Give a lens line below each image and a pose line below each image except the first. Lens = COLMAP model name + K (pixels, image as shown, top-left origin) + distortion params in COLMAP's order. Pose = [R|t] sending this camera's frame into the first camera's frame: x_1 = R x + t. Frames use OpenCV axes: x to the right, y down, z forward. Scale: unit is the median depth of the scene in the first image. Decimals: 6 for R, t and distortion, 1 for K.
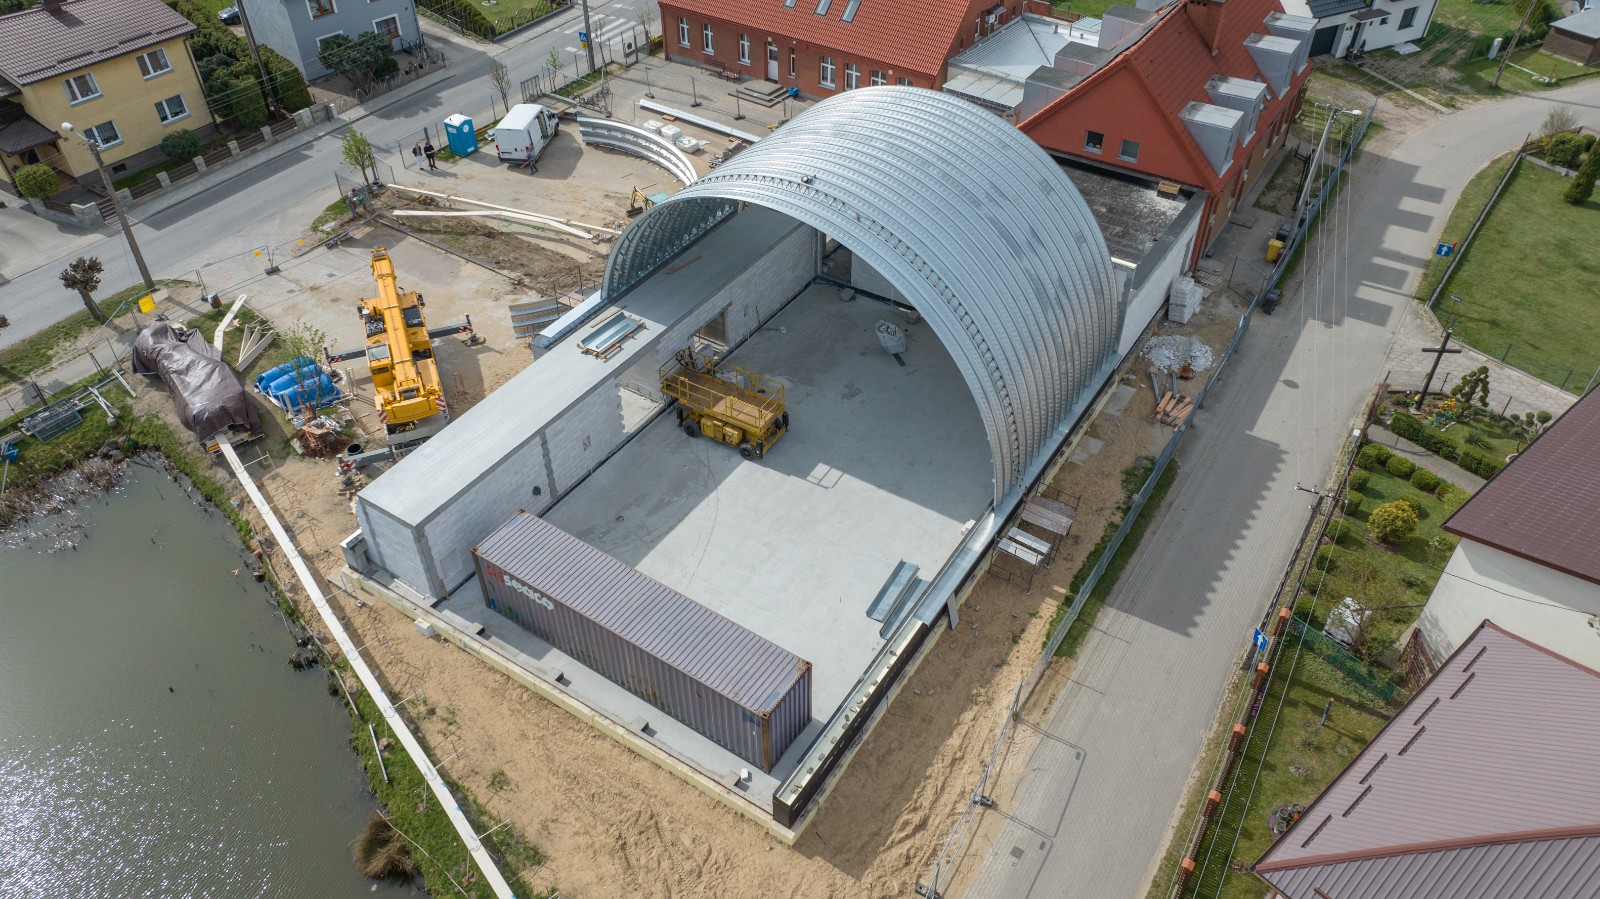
lens RADIAL K [[1116.1, 0, 800.0], [0, 1116.1, 449.5], [0, 0, 1]] dist [-0.008576, -0.002425]
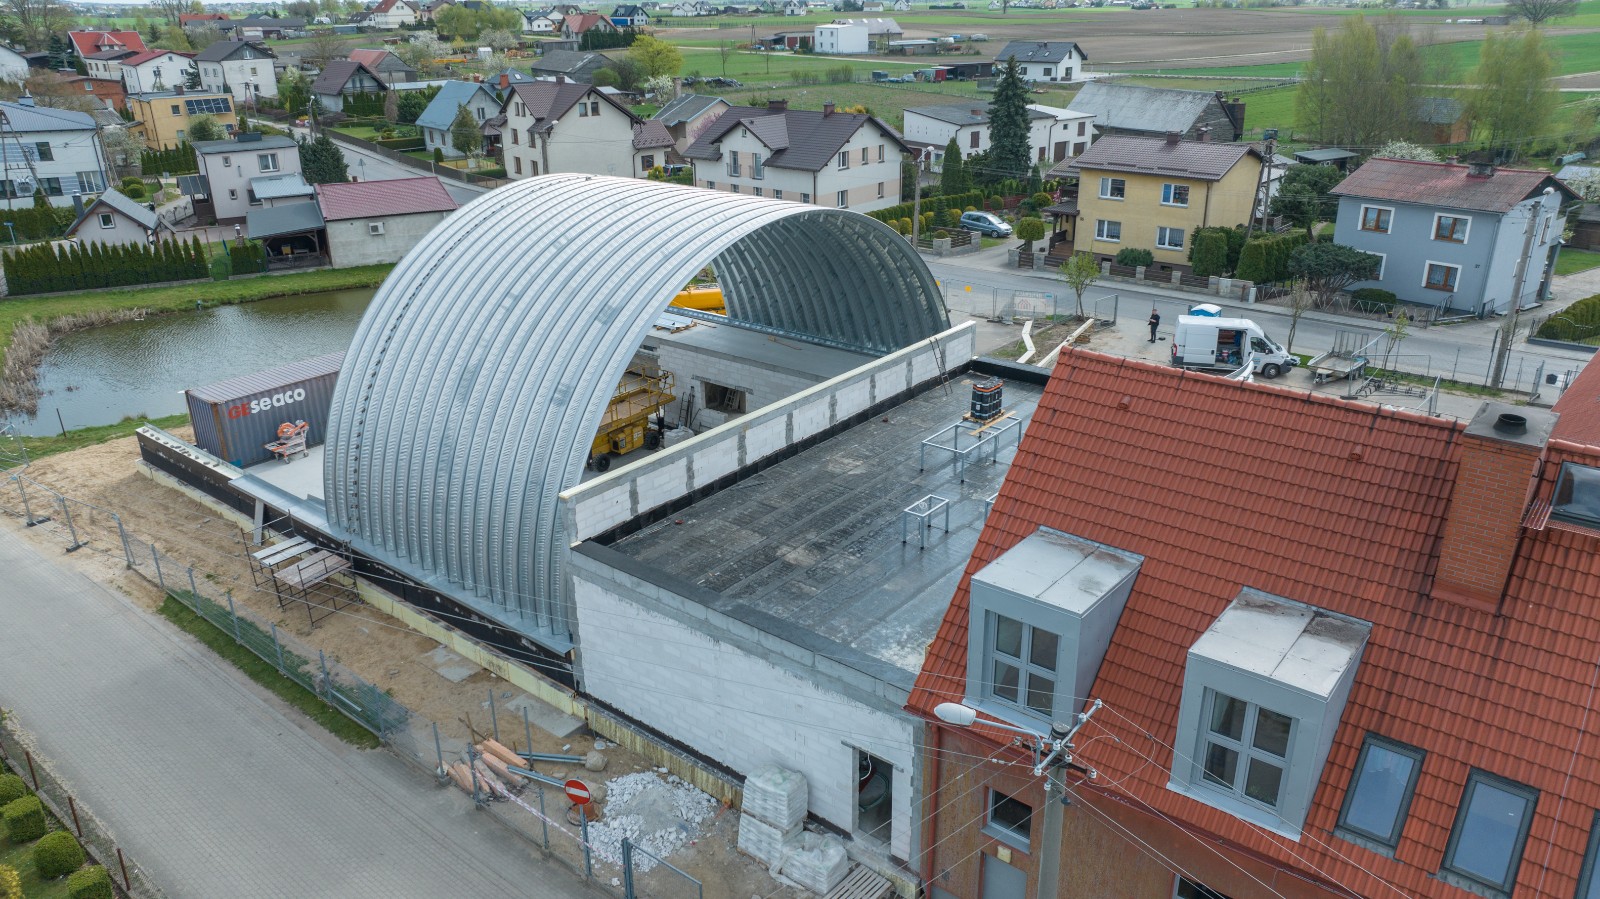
lens RADIAL K [[1116.1, 0, 800.0], [0, 1116.1, 449.5], [0, 0, 1]] dist [-0.008576, -0.002425]
pose [[-0.101941, 0.381381, -0.918780, 0.703575], [-0.643537, 0.679020, 0.353260, -0.402965], [0.758596, 0.627280, 0.176213, 0.837689]]
